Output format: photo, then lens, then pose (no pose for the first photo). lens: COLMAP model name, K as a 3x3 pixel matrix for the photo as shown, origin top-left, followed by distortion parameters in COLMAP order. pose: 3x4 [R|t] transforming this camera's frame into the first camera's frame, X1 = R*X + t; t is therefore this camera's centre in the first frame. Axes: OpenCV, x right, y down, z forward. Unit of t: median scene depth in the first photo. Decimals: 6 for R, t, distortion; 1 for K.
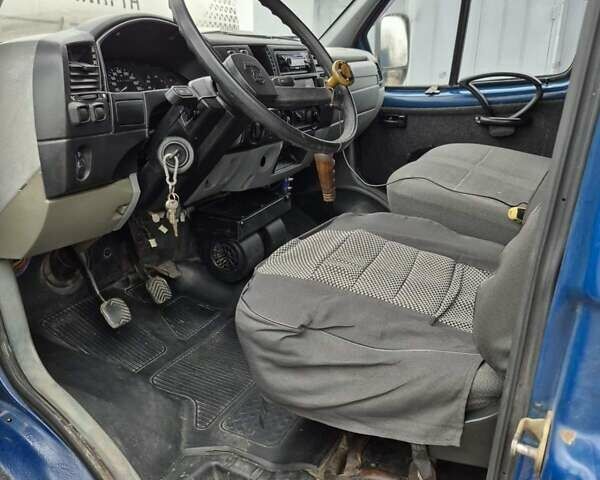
lens RADIAL K [[557.5, 0, 300.5], [0, 557.5, 216.2], [0, 0, 1]] dist [0.151974, -0.254597]
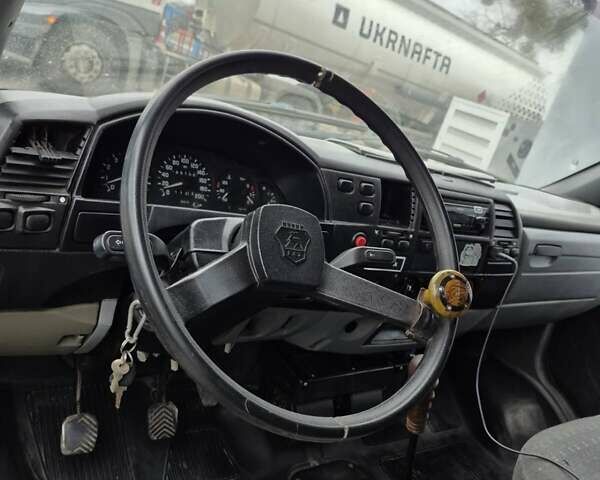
lens RADIAL K [[557.5, 0, 300.5], [0, 557.5, 216.2], [0, 0, 1]] dist [0.151974, -0.254597]
pose [[0.835654, 0.374334, -0.401941, 0.081310], [-0.415352, 0.909511, -0.016496, -0.133764], [0.359395, 0.180732, 0.915517, 0.208469]]
